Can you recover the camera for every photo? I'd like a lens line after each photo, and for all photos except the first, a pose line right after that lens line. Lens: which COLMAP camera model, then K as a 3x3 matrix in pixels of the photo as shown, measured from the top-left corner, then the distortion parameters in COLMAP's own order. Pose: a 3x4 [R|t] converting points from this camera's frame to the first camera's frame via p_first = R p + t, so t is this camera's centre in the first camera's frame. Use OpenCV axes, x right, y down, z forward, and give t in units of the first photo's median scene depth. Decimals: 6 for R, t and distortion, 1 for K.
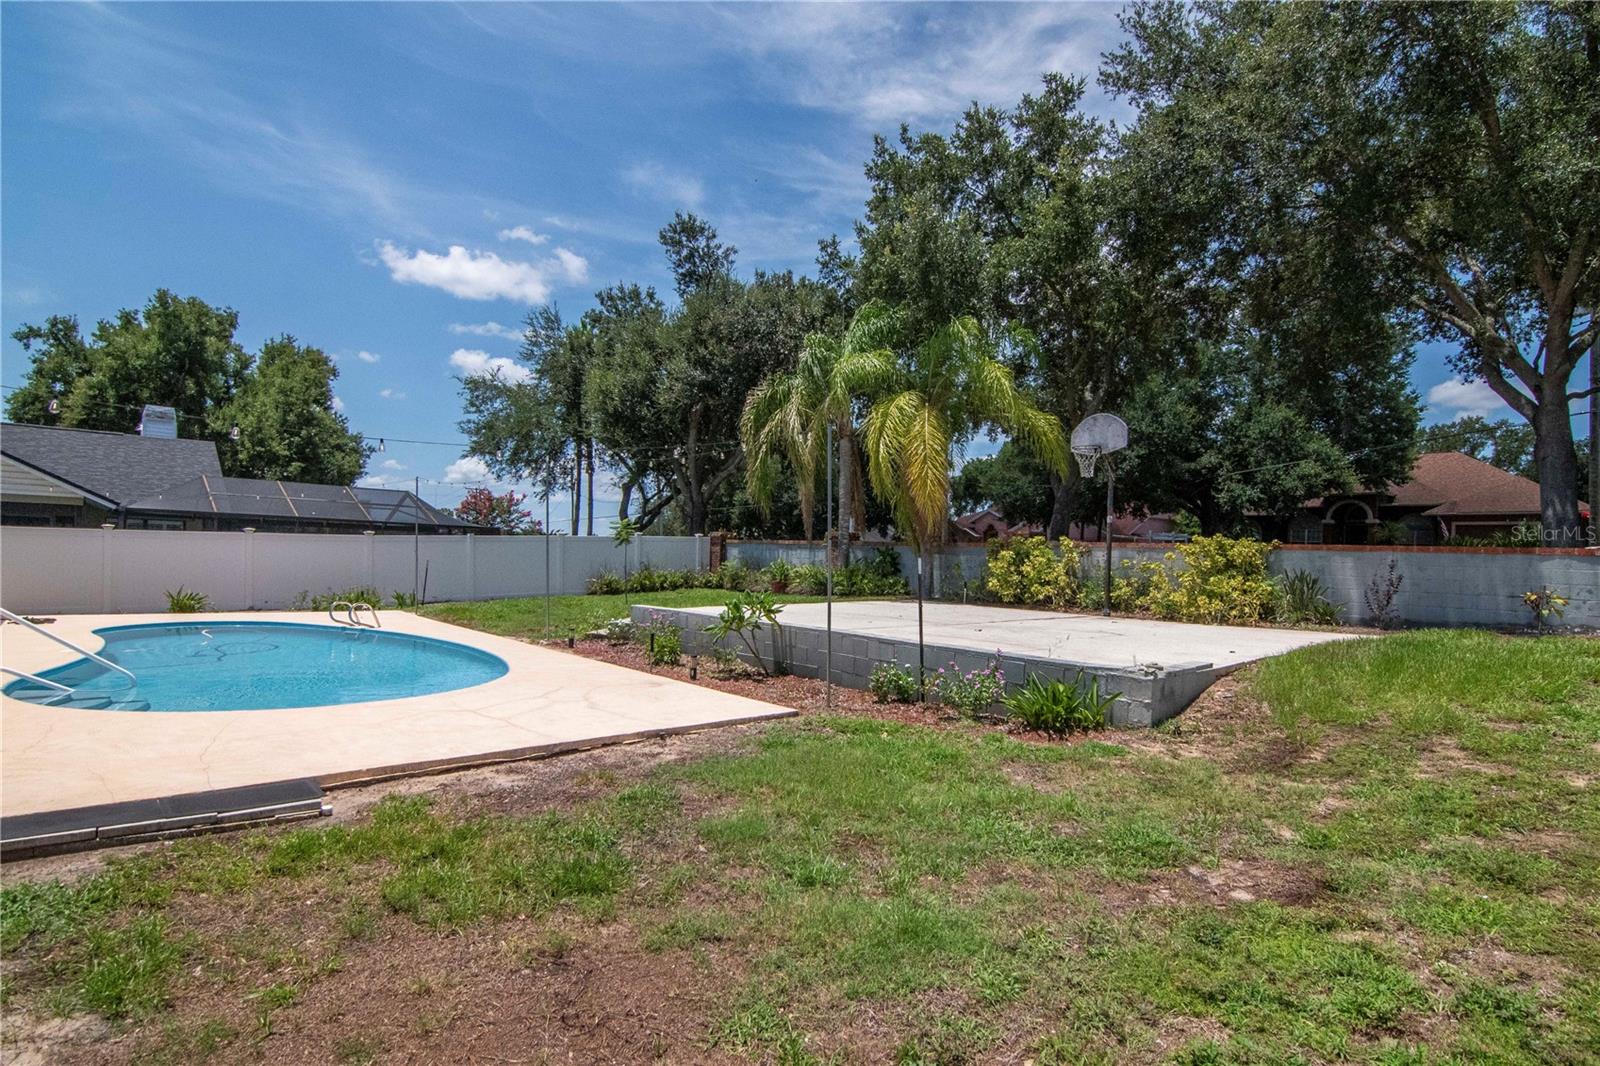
lens RADIAL K [[761.8, 0, 796.2], [0, 761.8, 556.9], [0, 0, 1]] dist [0.000045, -0.013779]
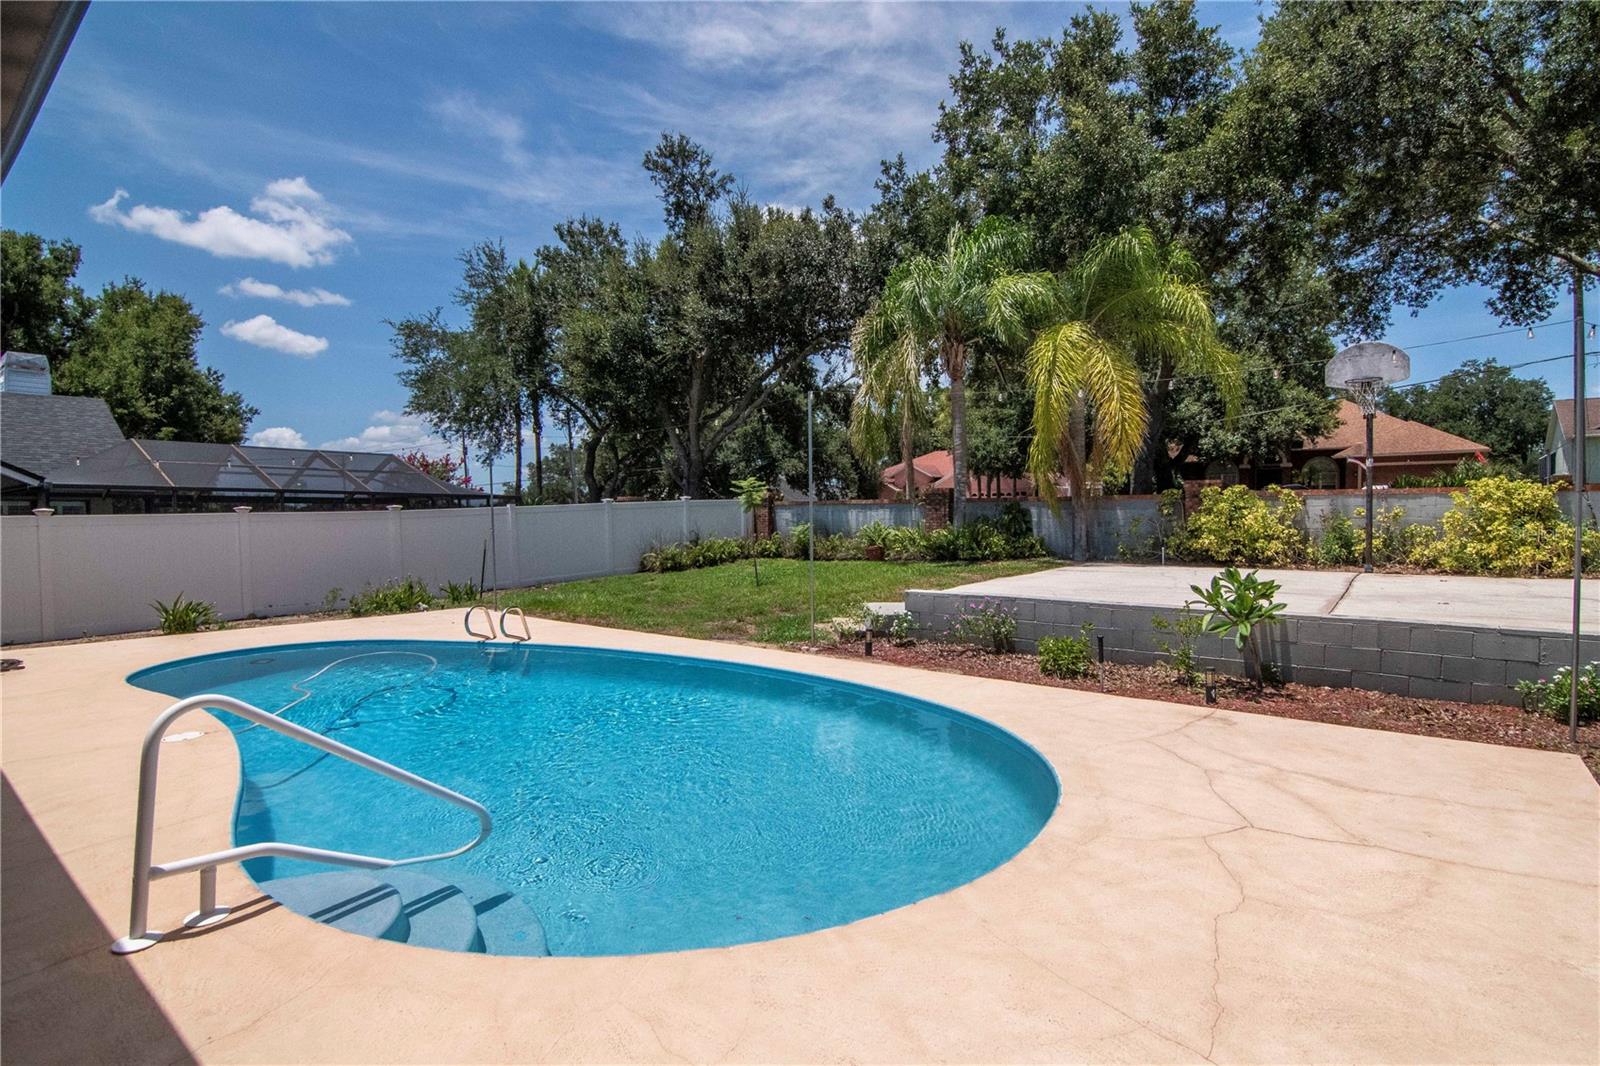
lens RADIAL K [[753.4, 0, 800.0], [0, 753.4, 533.0], [0, 0, 1]] dist [-0.020448, -0.000492]
pose [[0.985099, -0.040622, 0.167119, -0.146752], [0.036542, 0.998956, 0.027417, -0.006137], [-0.168059, -0.020902, 0.985555, 0.094558]]
